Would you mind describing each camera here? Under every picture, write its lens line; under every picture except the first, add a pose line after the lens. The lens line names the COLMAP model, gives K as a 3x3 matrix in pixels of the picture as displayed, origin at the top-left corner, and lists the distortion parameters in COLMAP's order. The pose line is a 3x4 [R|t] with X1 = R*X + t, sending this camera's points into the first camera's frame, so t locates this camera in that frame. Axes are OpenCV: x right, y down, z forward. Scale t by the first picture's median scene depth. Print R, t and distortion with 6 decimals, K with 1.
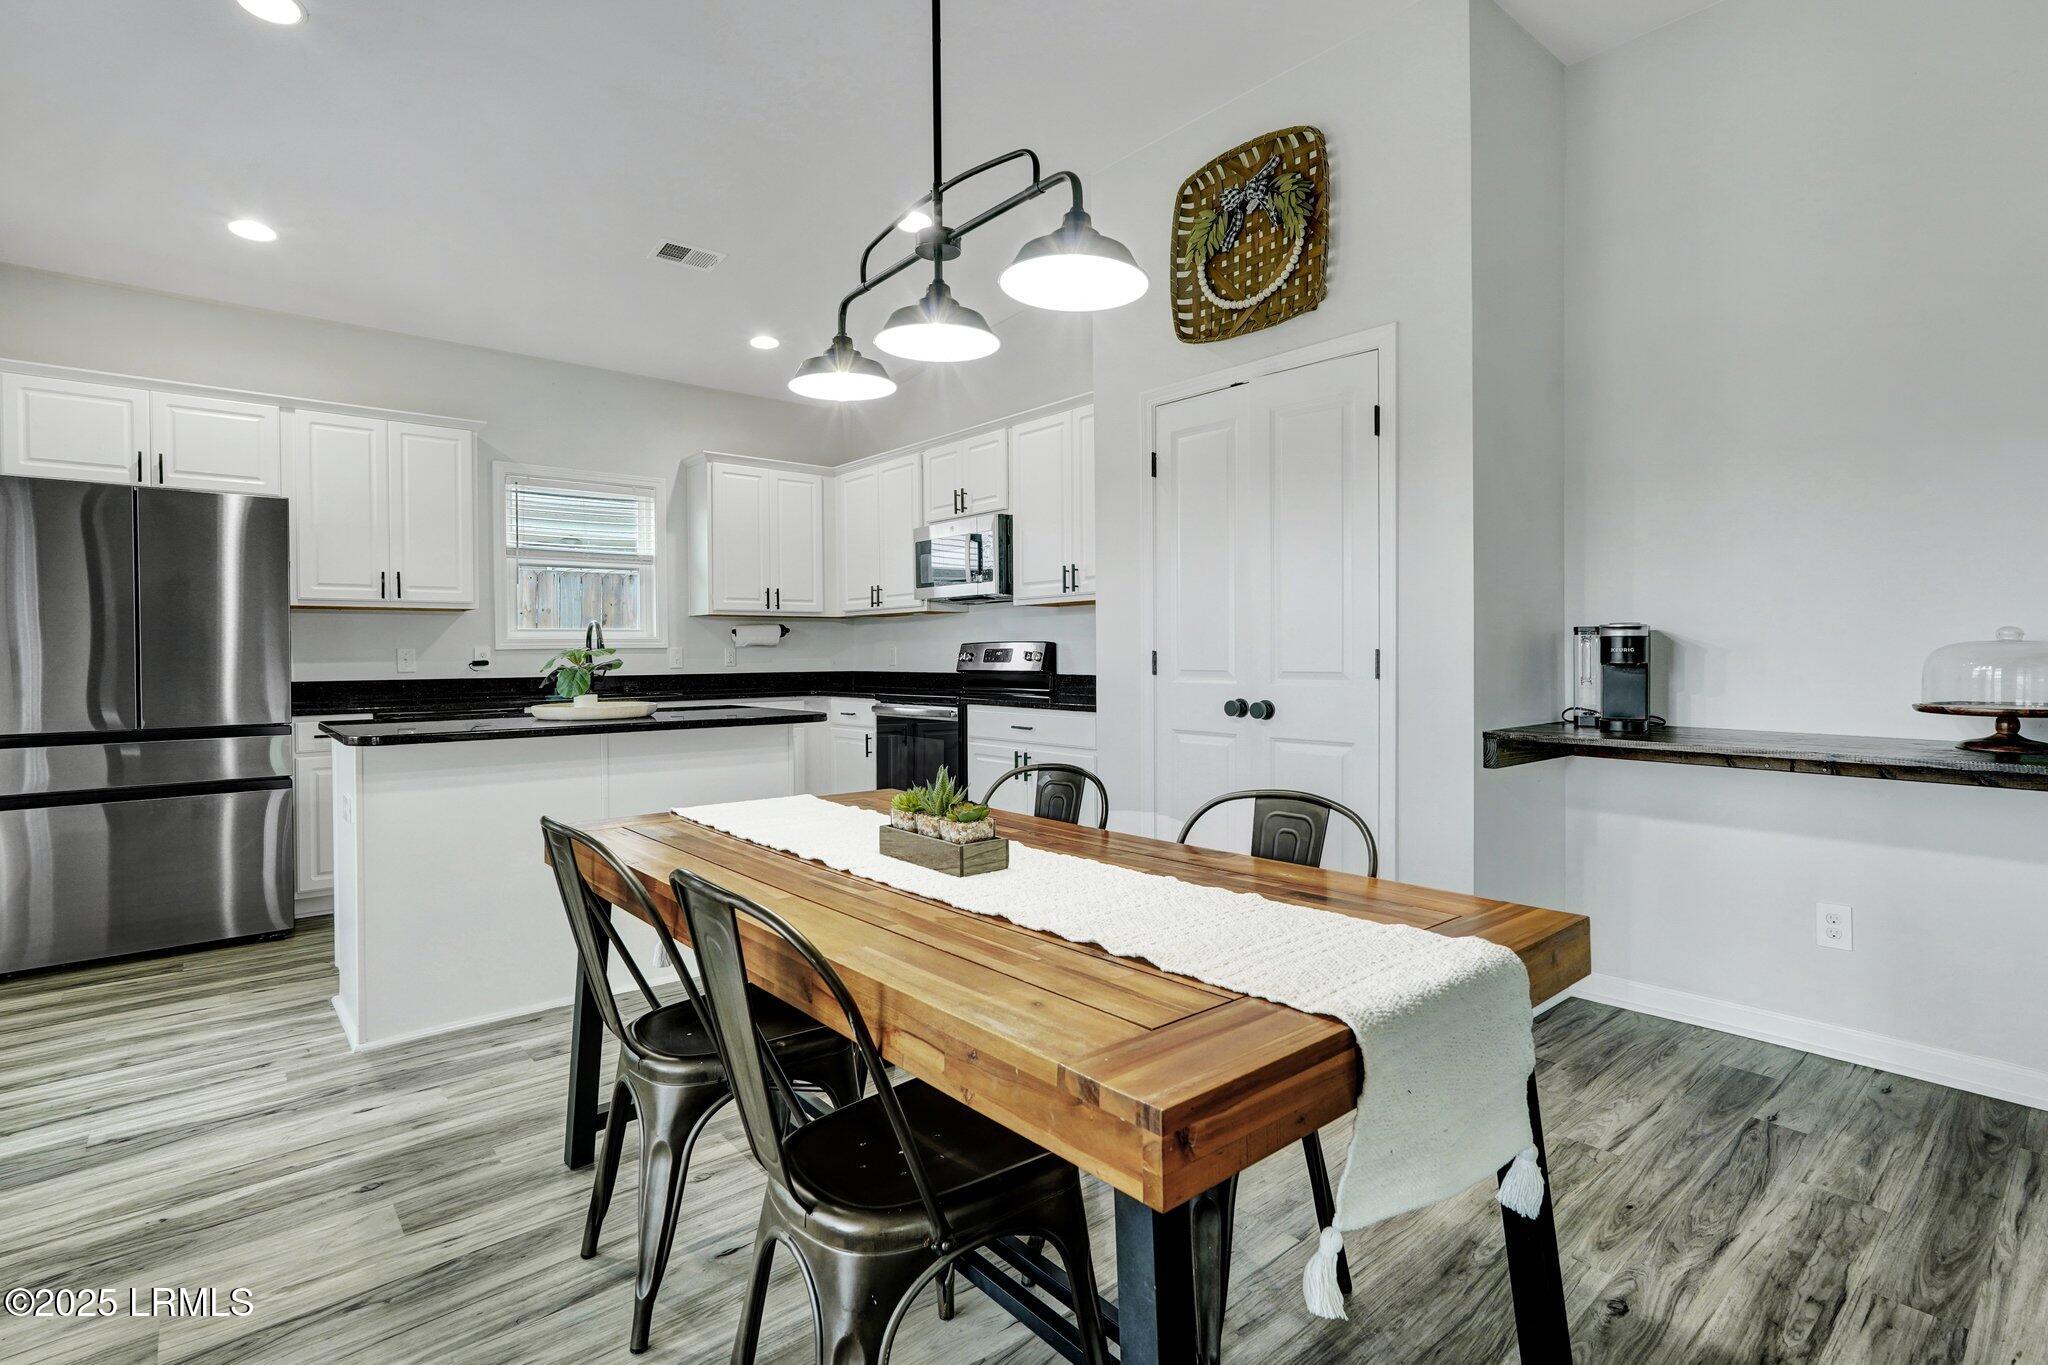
lens RADIAL K [[998.0, 0, 1024.8], [0, 998.0, 660.0], [0, 0, 1]] dist [-0.010894, 0.003760]
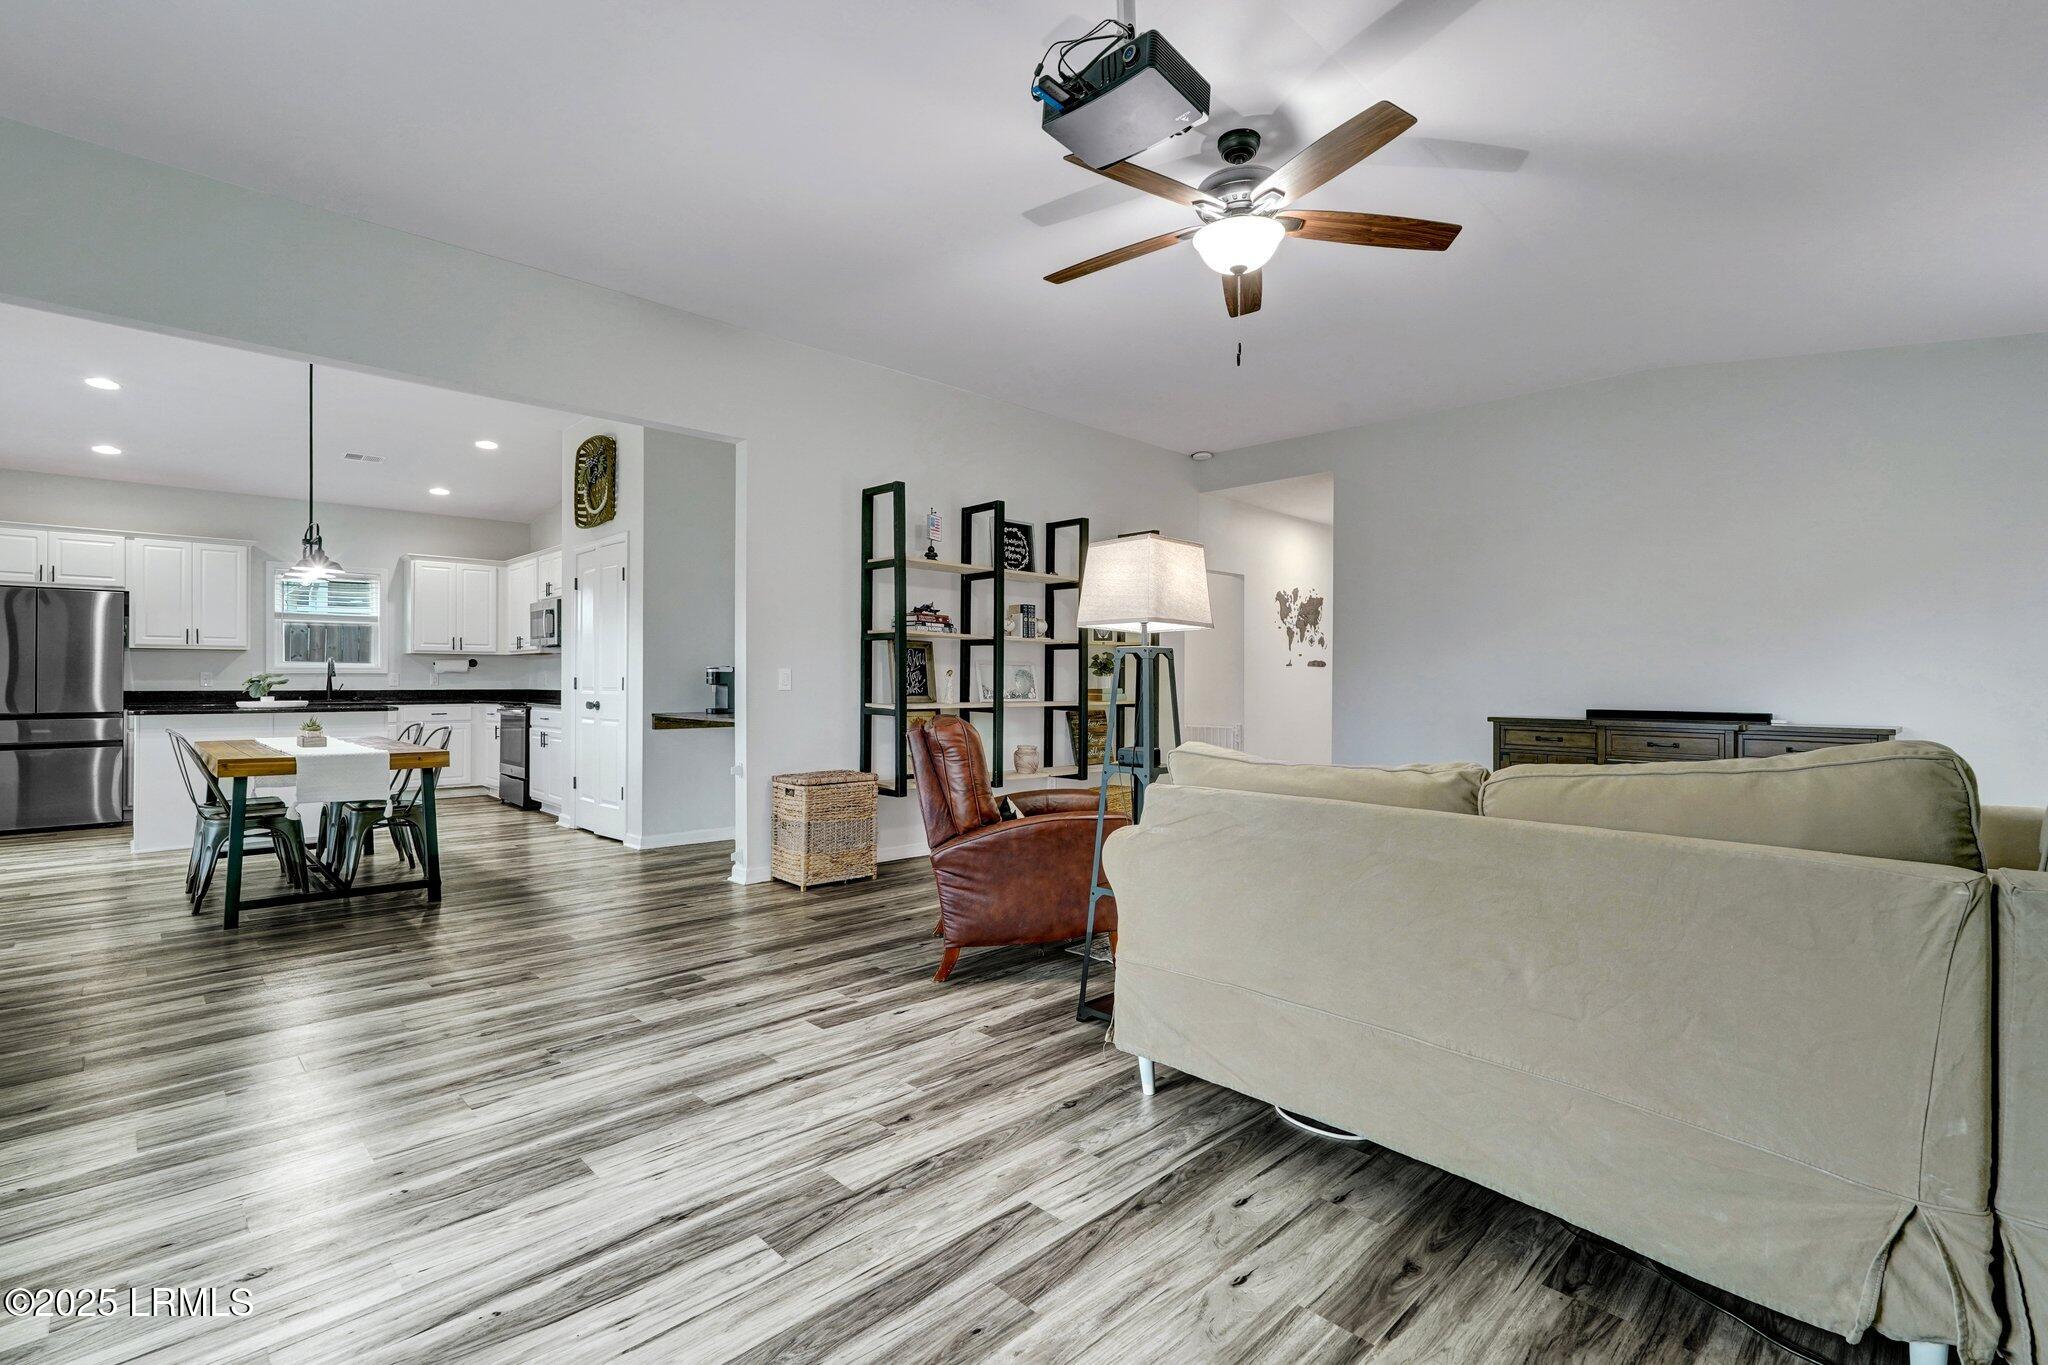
lens RADIAL K [[930.6, 0, 995.5], [0, 930.6, 672.6], [0, 0, 1]] dist [-0.013830, 0.006156]
pose [[0.998202, 0.009450, 0.059193, 0.672849], [-0.008483, 0.999827, -0.016559, 0.004395], [-0.059339, 0.016027, 0.998109, -0.705425]]
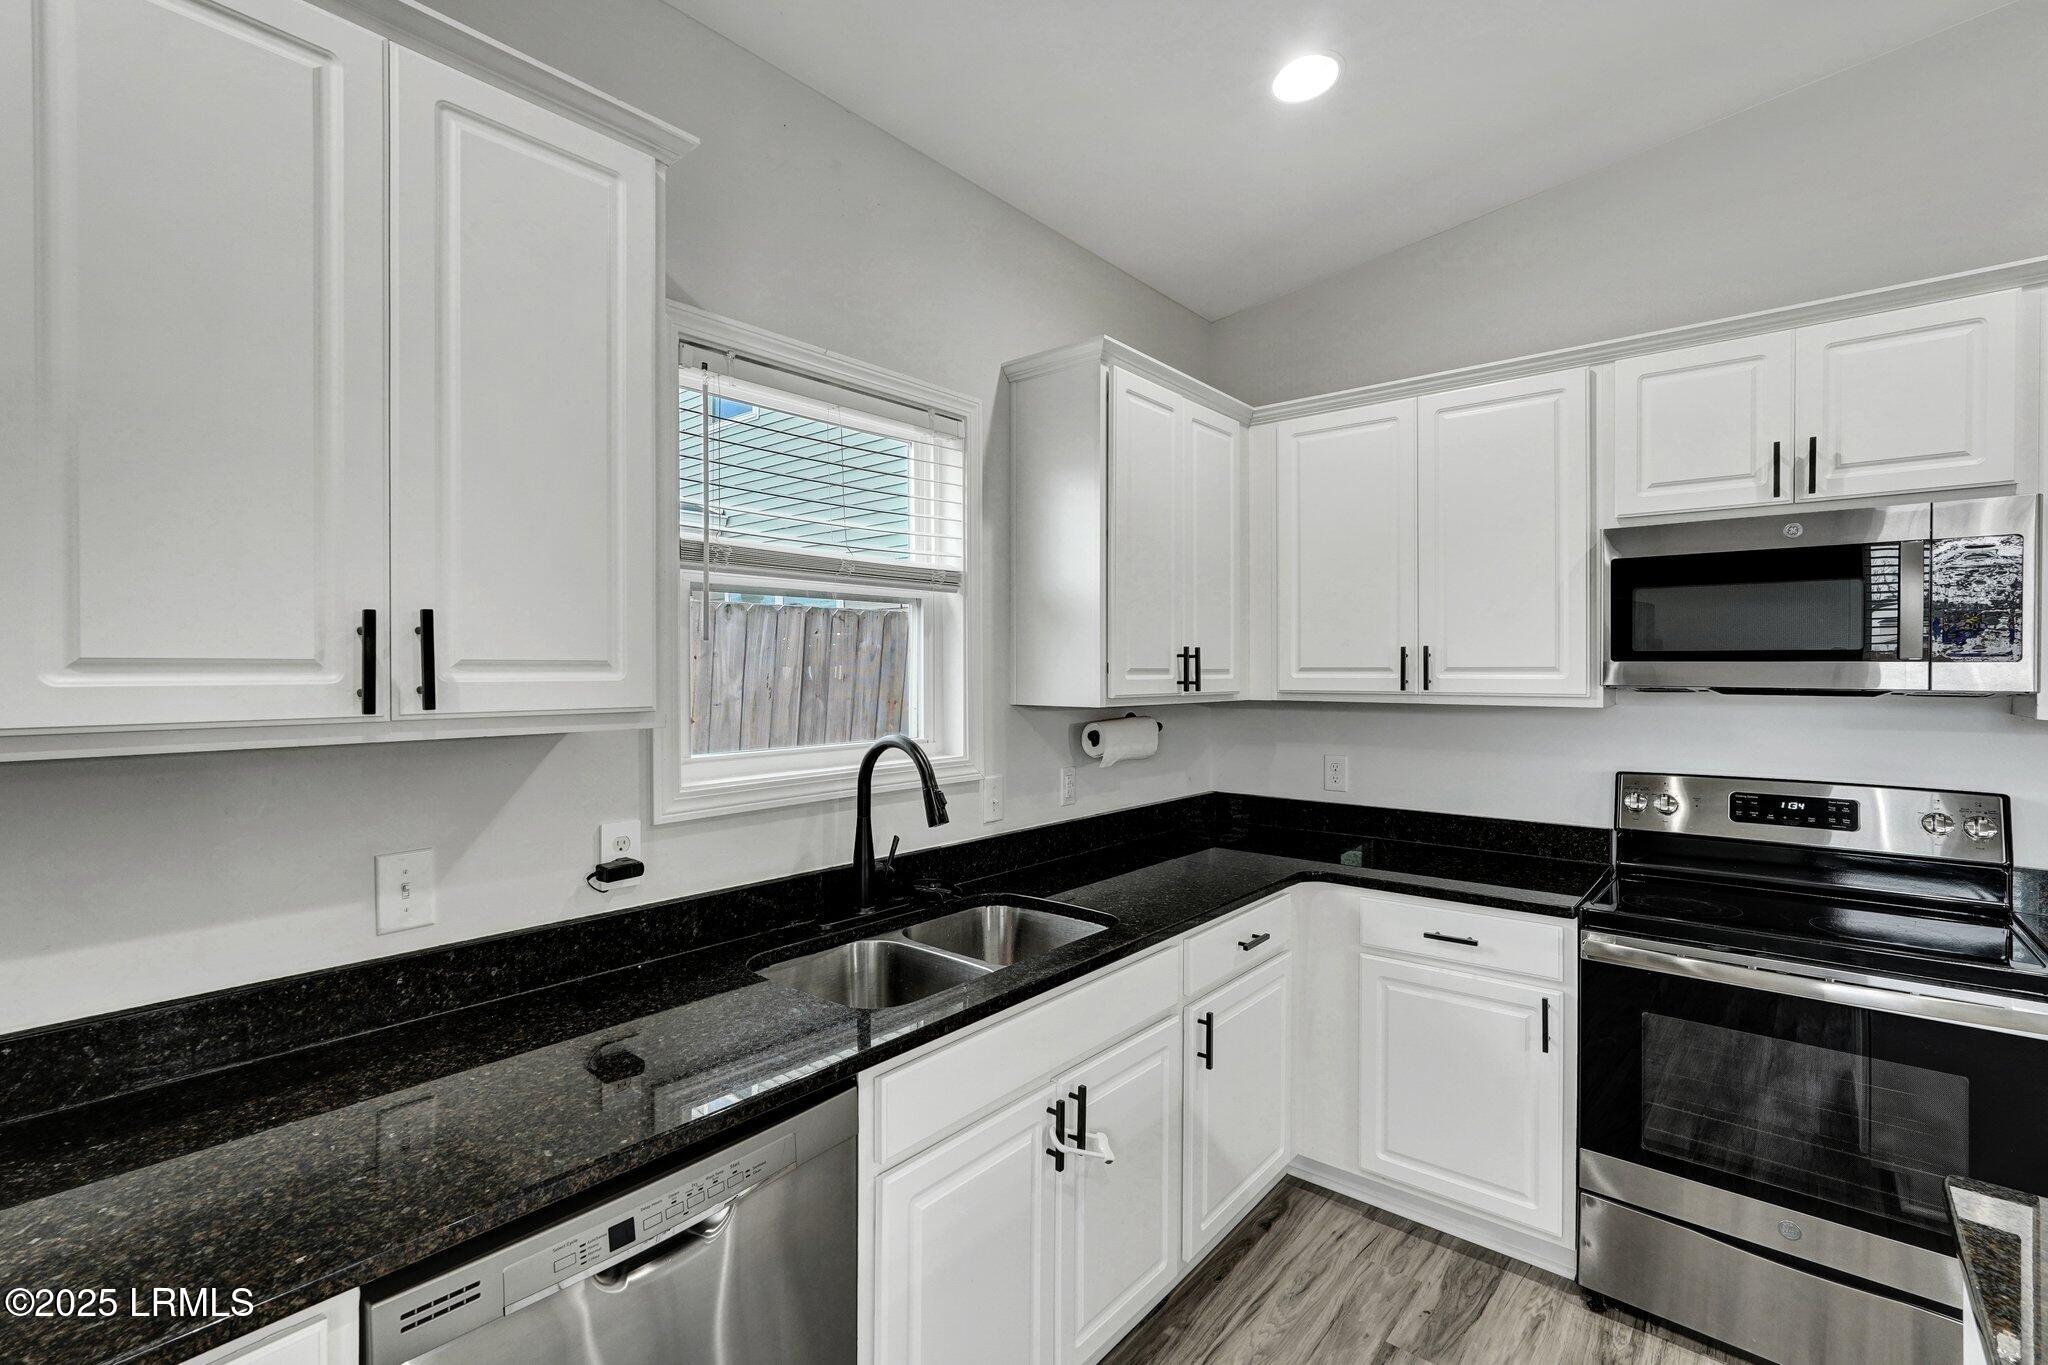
lens RADIAL K [[930.6, 0, 1028.3], [0, 930.6, 669.7], [0, 0, 1]] dist [-0.013830, 0.006156]
pose [[0.984288, 0.008803, 0.176353, -0.510105], [-0.007999, 0.999954, -0.005272, -0.072687], [-0.176391, 0.003778, 0.984313, 0.721957]]
